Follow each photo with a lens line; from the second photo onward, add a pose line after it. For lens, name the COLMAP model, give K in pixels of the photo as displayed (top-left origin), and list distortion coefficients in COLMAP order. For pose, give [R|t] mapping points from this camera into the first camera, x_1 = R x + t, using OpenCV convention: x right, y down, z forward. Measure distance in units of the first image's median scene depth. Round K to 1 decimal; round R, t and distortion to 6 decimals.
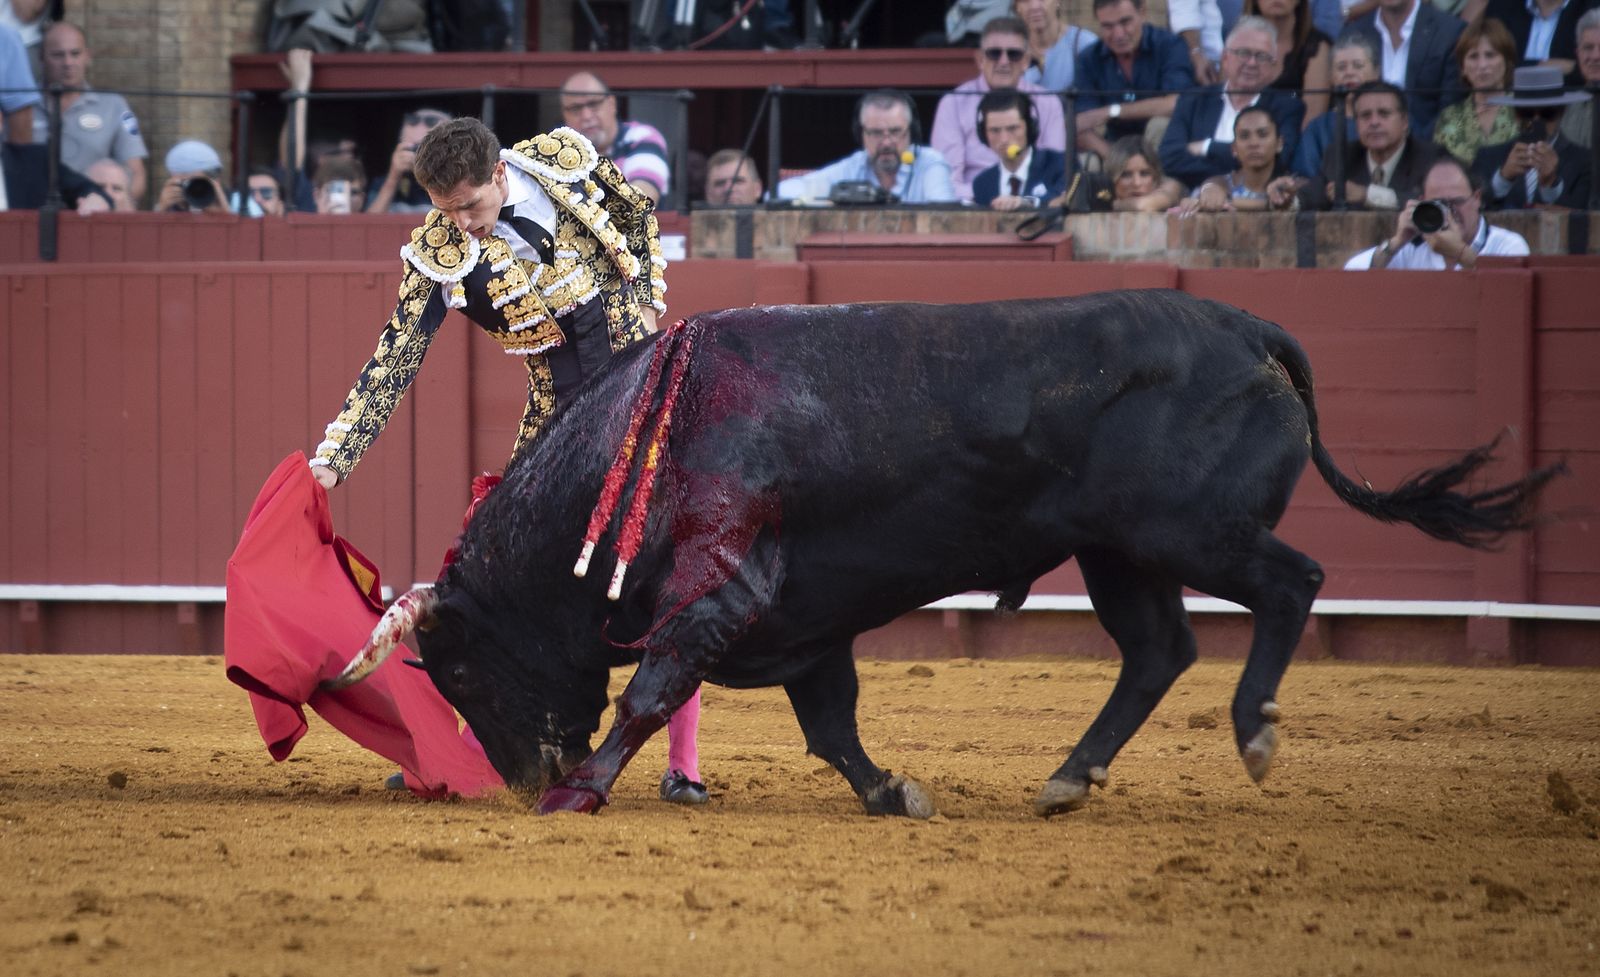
lens RADIAL K [[695.1, 0, 797.8], [0, 695.1, 473.2], [0, 0, 1]] dist [-0.001084, -0.000001]
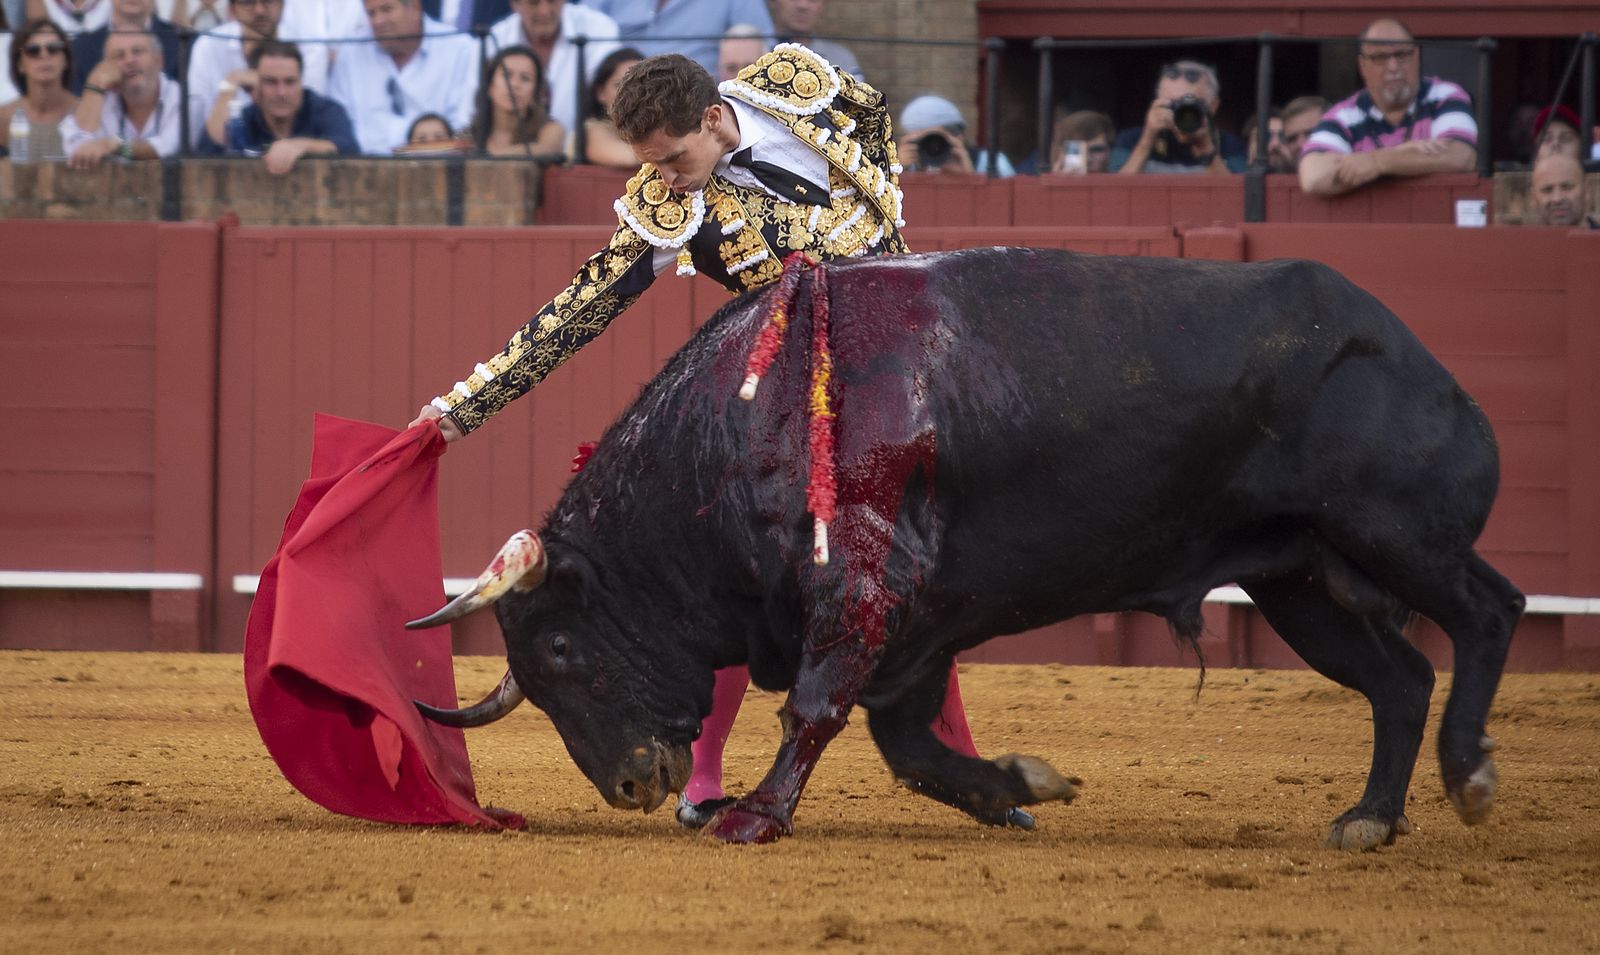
lens RADIAL K [[789.0, 0, 799.4], [0, 789.0, 466.7], [0, 0, 1]] dist [-0.001843, 0.000540]
pose [[0.999922, 0.006125, -0.010865, -1.064203], [-0.006046, 0.999955, 0.007348, 0.001903], [0.010910, -0.007281, 0.999914, -0.035999]]
